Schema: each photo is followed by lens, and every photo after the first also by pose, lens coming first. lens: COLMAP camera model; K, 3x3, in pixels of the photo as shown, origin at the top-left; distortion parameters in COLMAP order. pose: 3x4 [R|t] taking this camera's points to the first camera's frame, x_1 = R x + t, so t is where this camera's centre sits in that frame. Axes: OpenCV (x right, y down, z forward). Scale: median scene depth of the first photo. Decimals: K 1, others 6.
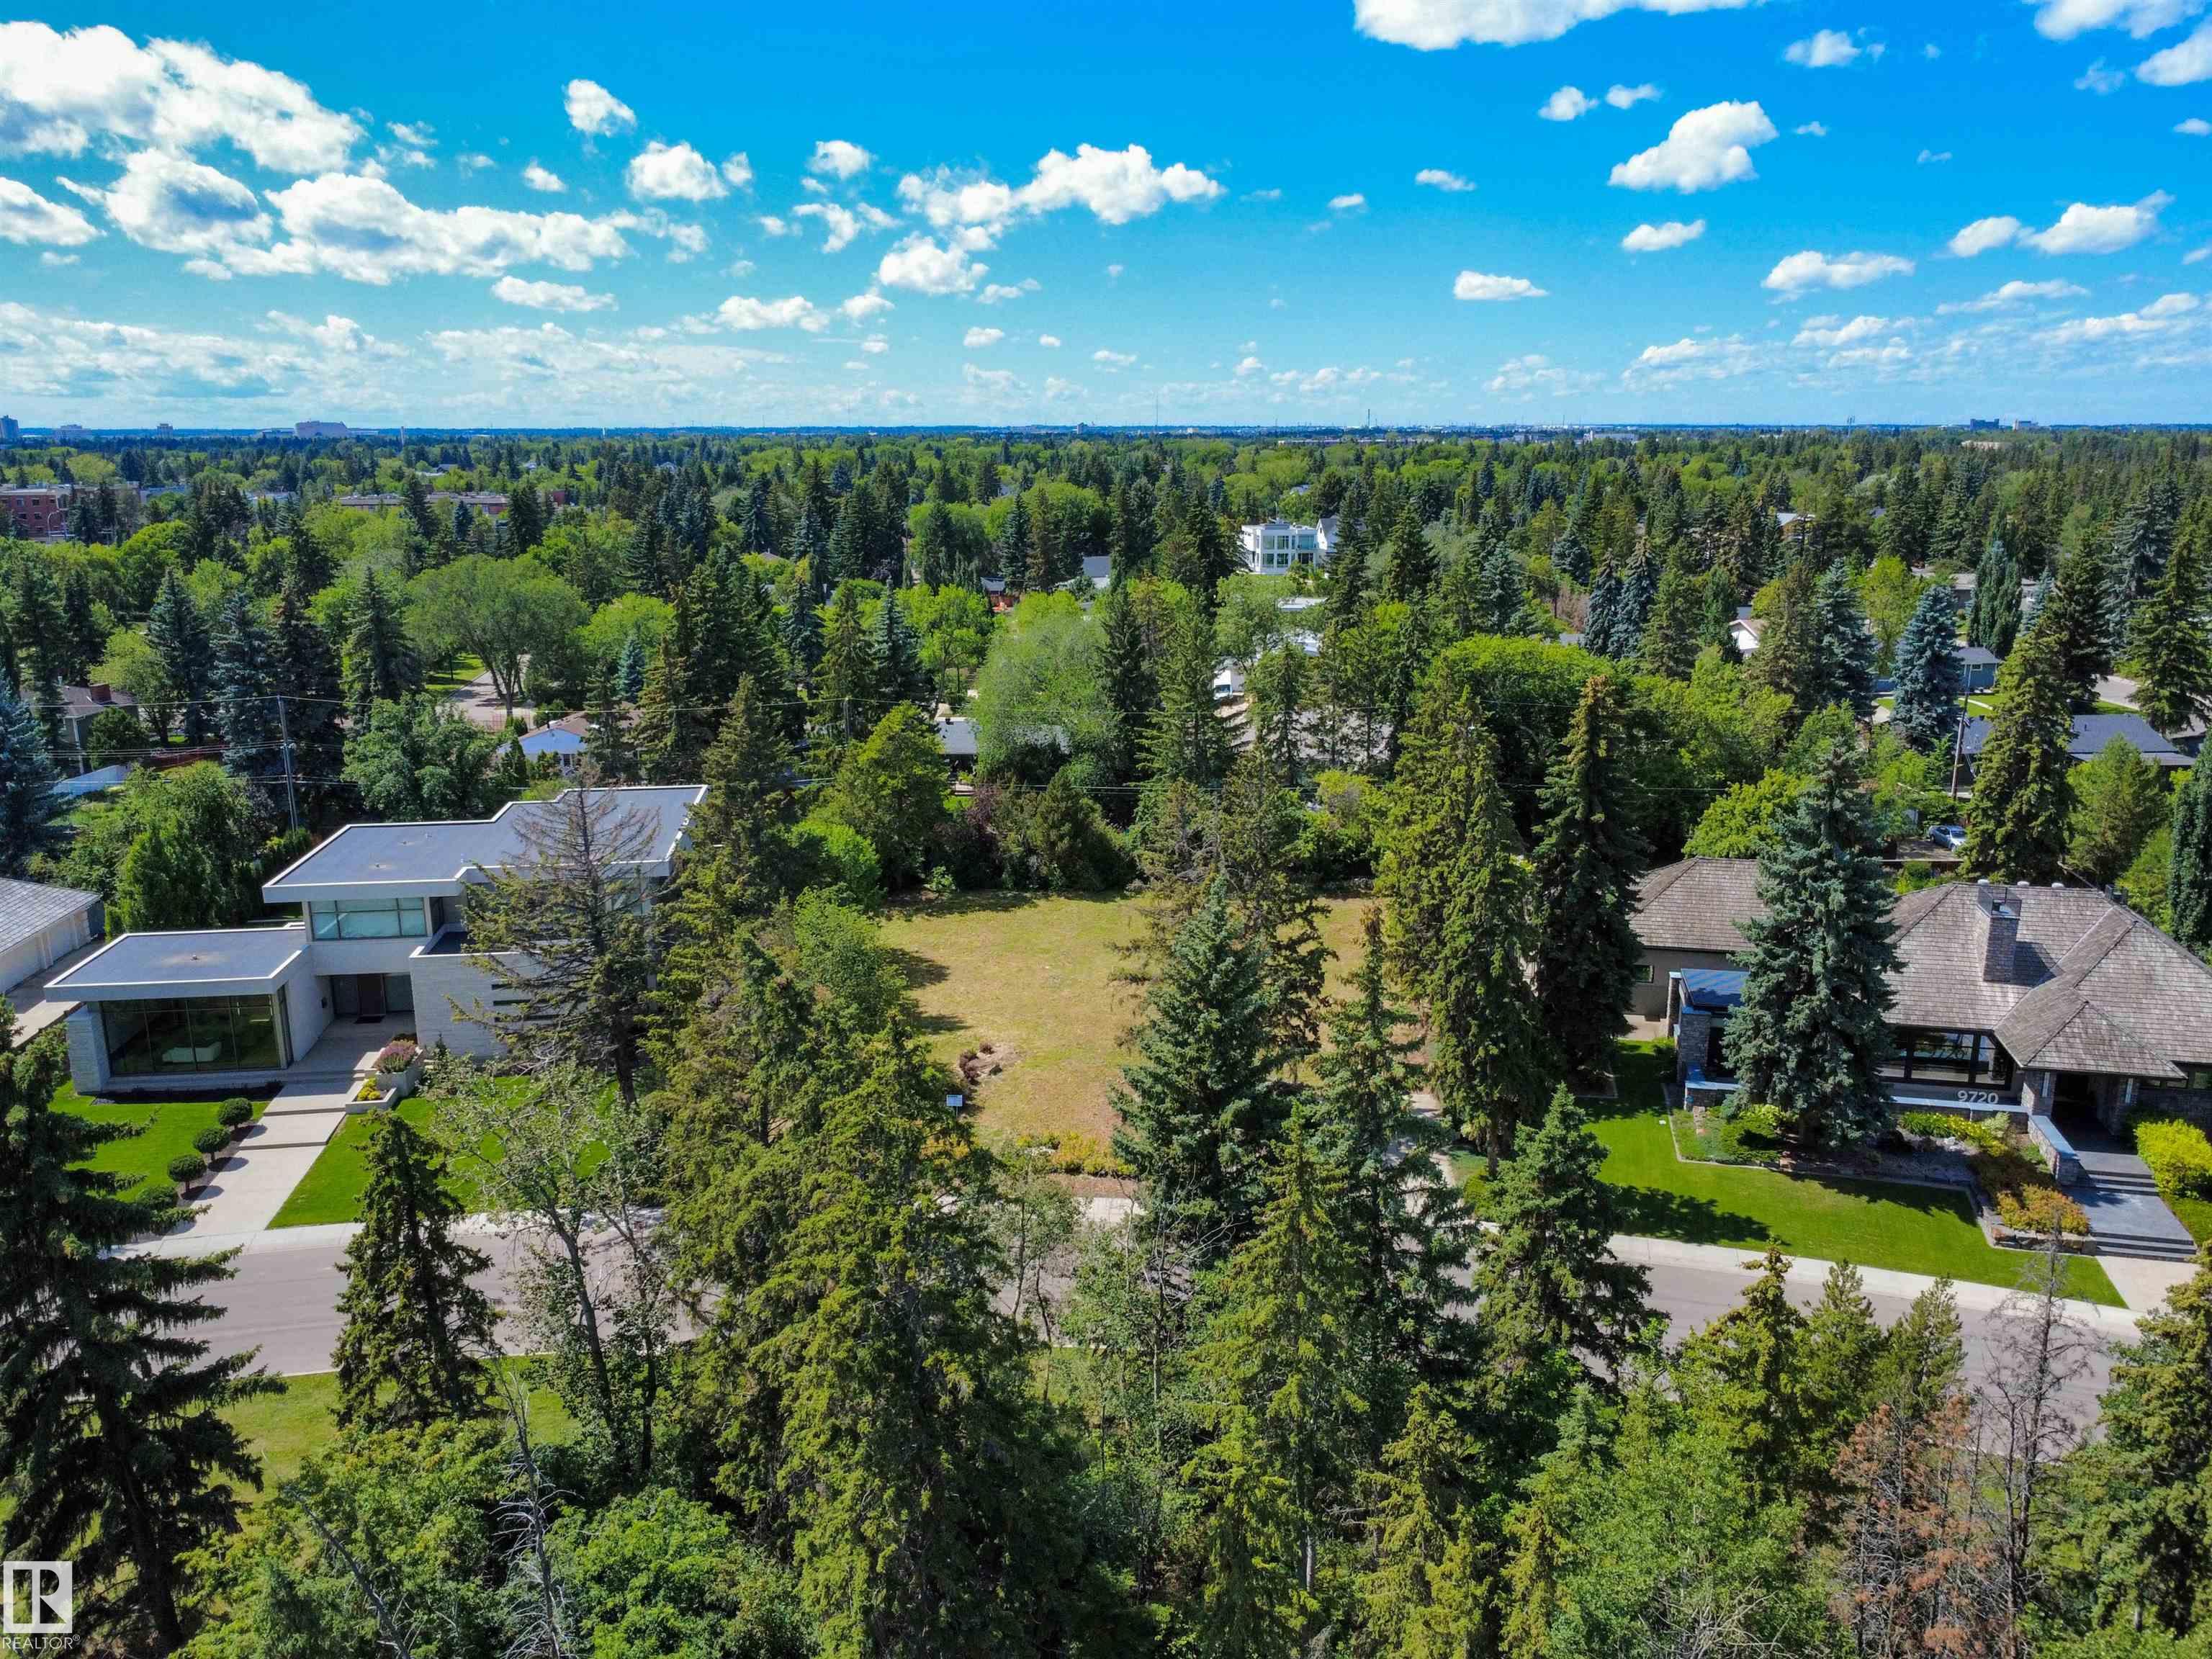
lens RADIAL K [[1659.9, 0, 1101.0], [0, 1659.9, 844.5], [0, 0, 1]] dist [-0.001708, -0.004499]
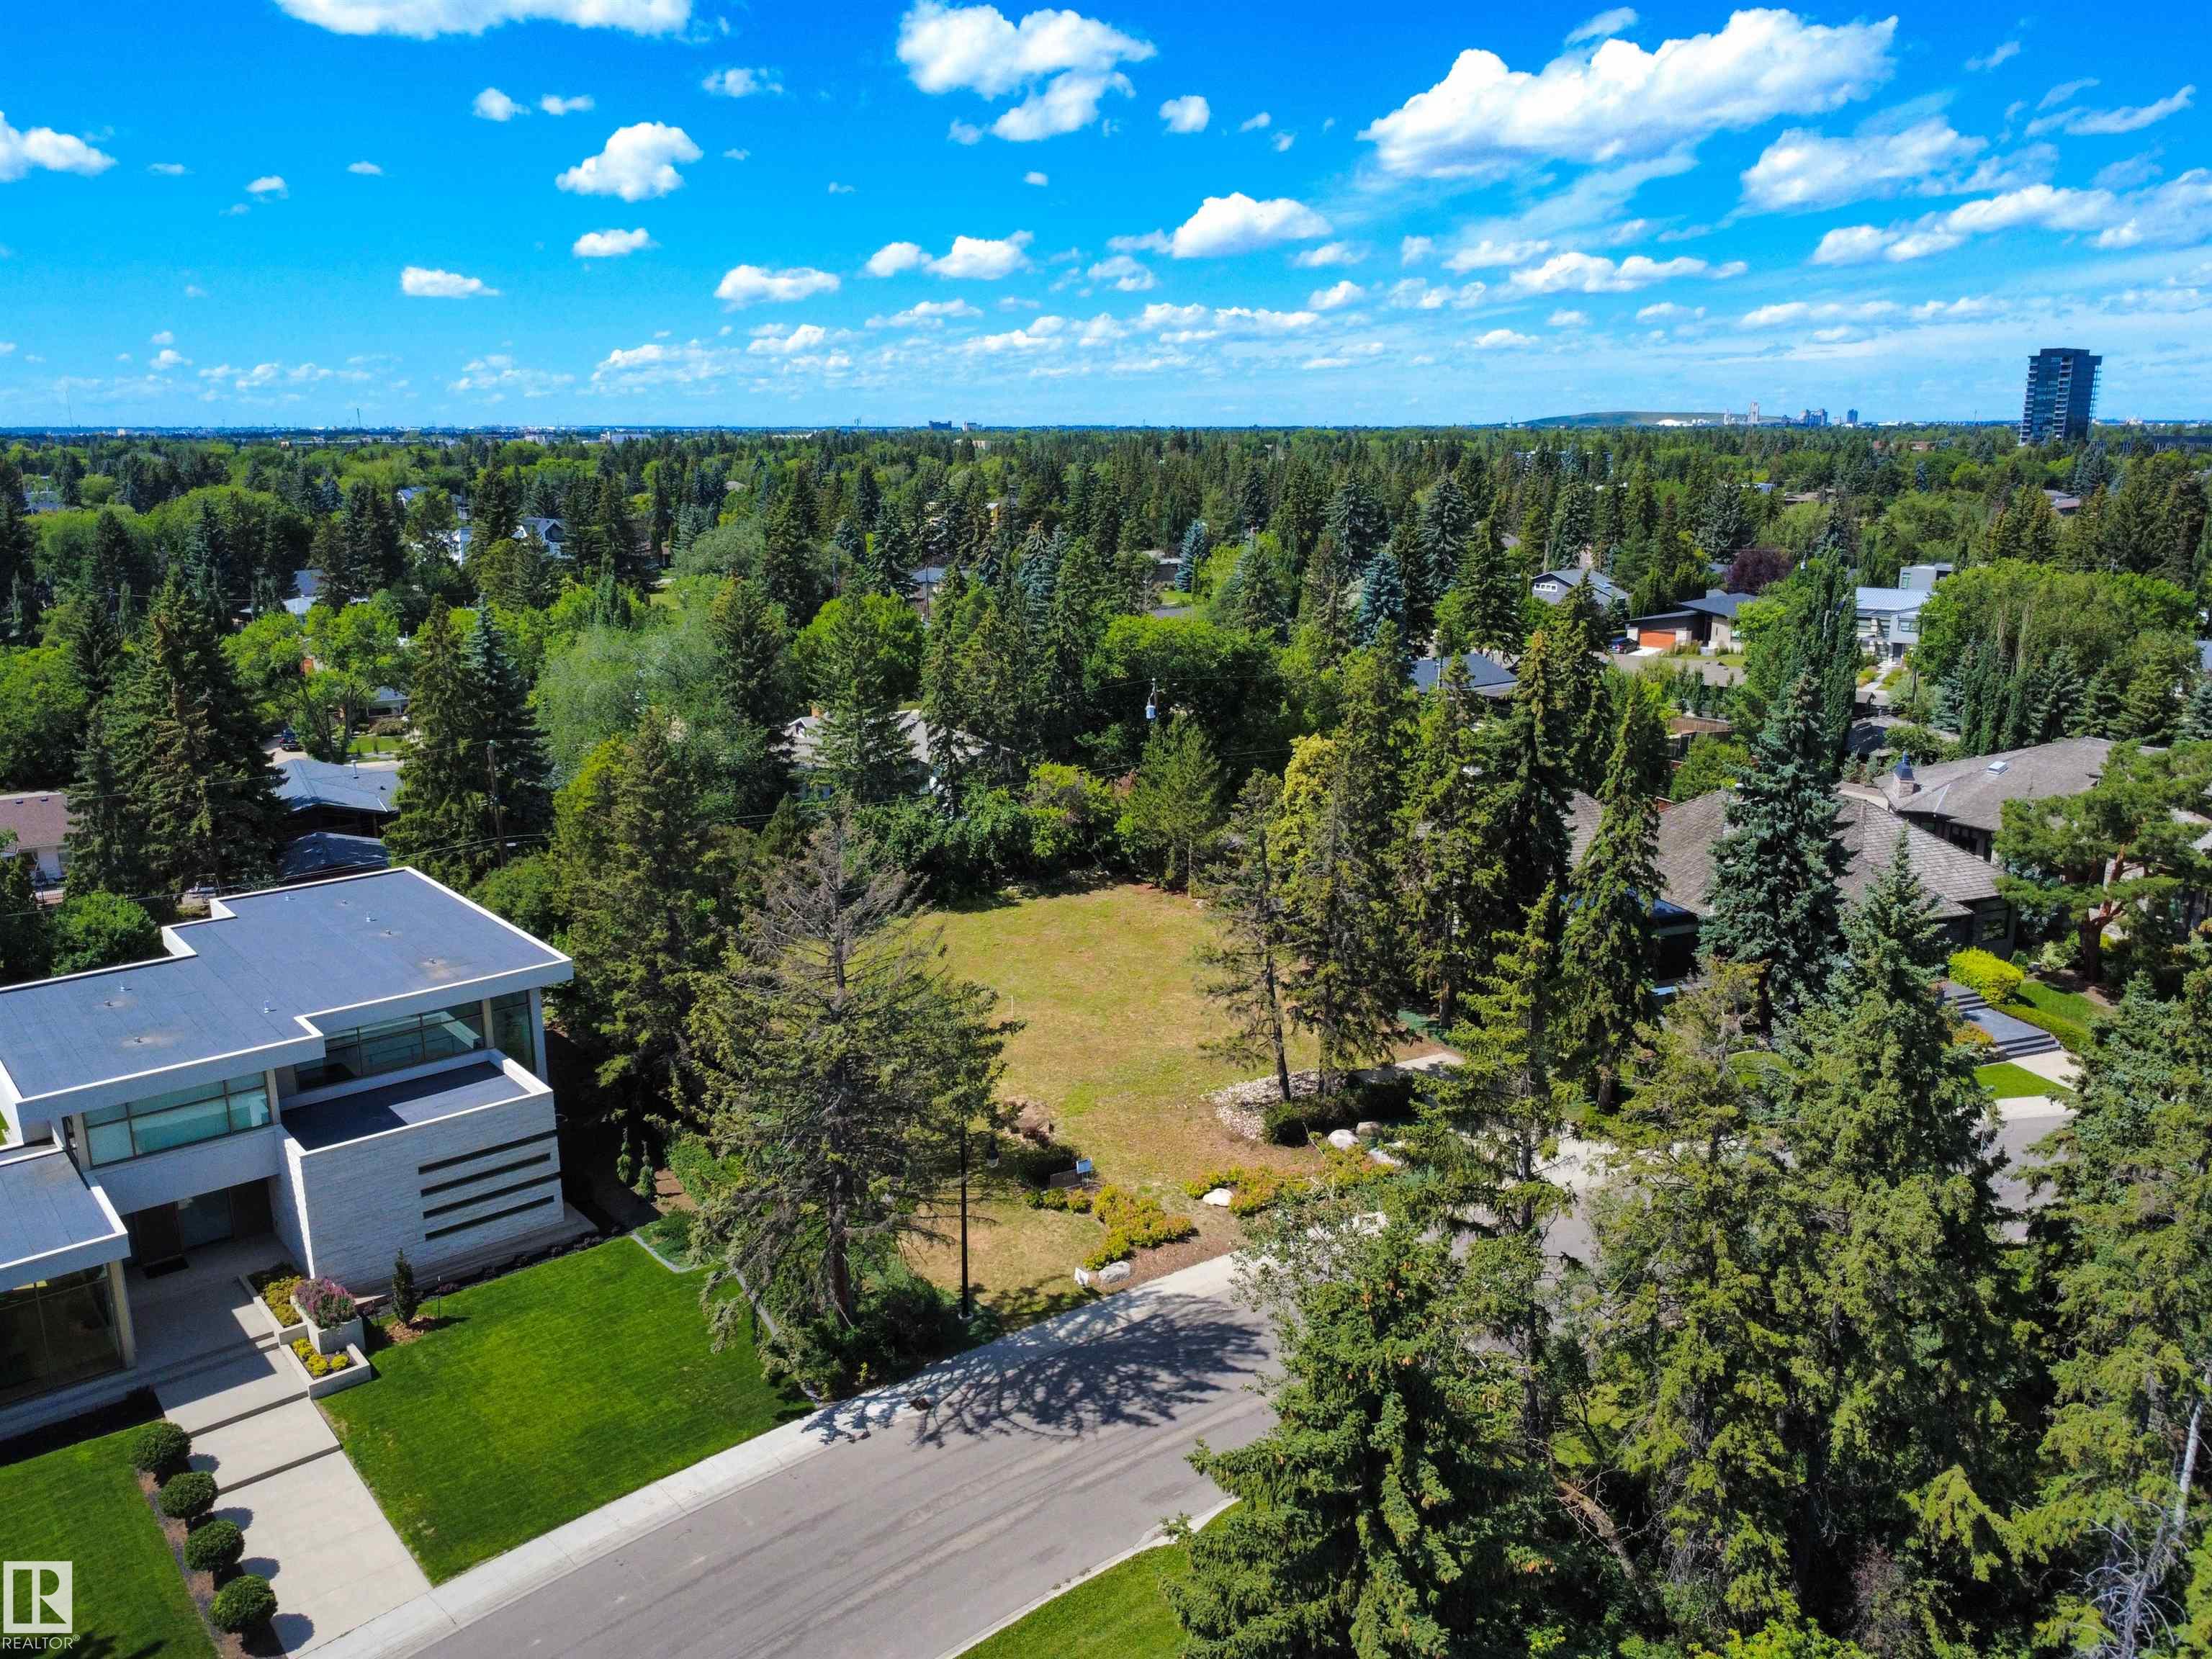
lens RADIAL K [[1659.9, 0, 1106.6], [0, 1659.9, 822.9], [0, 0, 1]] dist [-0.001708, -0.004499]
pose [[0.835962, -0.126356, 0.534043, -0.492897], [0.134798, 0.990597, 0.023372, -0.040900], [-0.531975, 0.052450, 0.845134, 0.231887]]
